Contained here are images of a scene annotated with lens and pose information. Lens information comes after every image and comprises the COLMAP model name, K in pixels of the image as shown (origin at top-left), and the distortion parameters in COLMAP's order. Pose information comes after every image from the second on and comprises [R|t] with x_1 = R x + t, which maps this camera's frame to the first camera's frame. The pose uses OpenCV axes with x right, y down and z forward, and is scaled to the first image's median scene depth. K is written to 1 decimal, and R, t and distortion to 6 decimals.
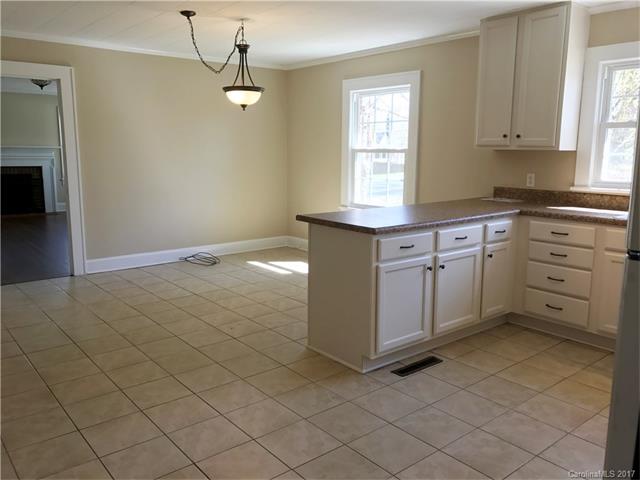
lens RADIAL K [[522.2, 0, 320.0], [0, 522.2, 240.0], [0, 0, 1]] dist [0.012408, 0.008795]
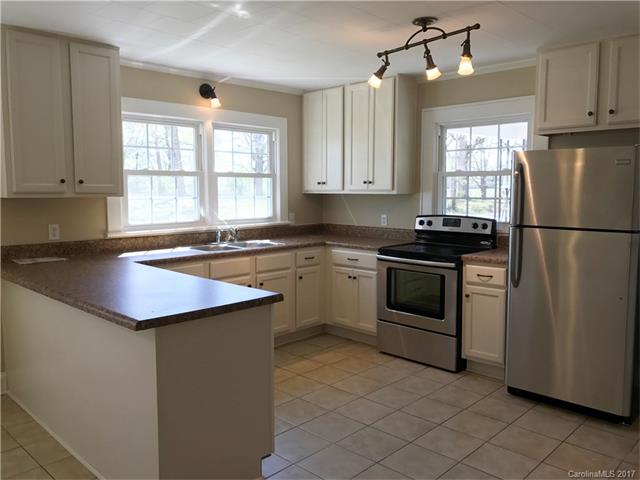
lens RADIAL K [[522.2, 0, 320.0], [0, 522.2, 240.0], [0, 0, 1]] dist [0.012408, 0.008795]
pose [[-0.106949, -0.109120, 0.988258, -0.547243], [0.172442, 0.976860, 0.126523, -0.152937], [-0.979197, 0.183948, -0.085657, 0.741145]]
